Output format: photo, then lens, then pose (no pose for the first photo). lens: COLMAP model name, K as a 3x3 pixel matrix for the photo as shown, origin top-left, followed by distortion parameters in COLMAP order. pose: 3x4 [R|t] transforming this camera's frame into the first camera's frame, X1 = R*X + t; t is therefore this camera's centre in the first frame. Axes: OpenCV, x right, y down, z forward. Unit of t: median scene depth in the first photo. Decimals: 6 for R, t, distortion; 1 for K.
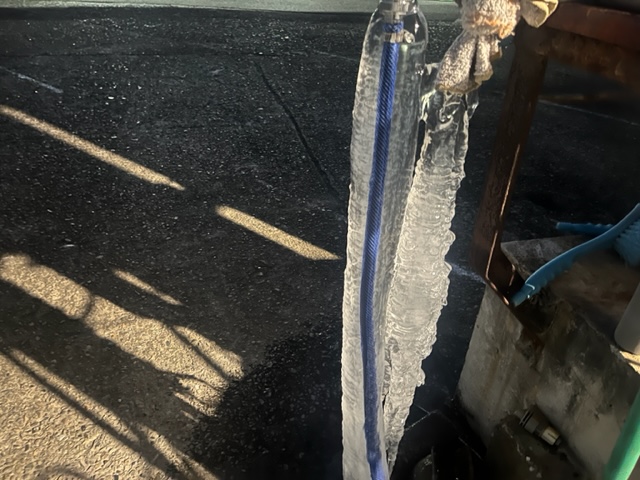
lens RADIAL K [[486.4, 0, 317.6], [0, 486.4, 237.8], [0, 0, 1]] dist [0.048726, -0.066965]
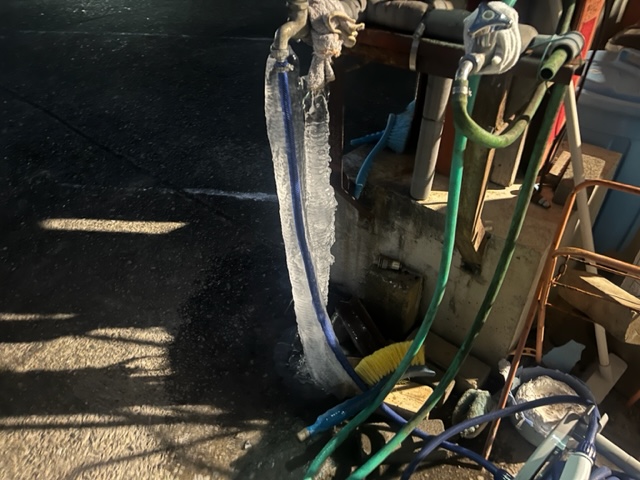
lens RADIAL K [[486.4, 0, 322.3], [0, 486.4, 241.1], [0, 0, 1]] dist [0.048726, -0.066965]
pose [[0.820440, -0.382419, 0.425010, -0.297841], [0.329796, 0.923784, 0.194570, -0.058428], [-0.467025, -0.019466, 0.884030, -0.257806]]
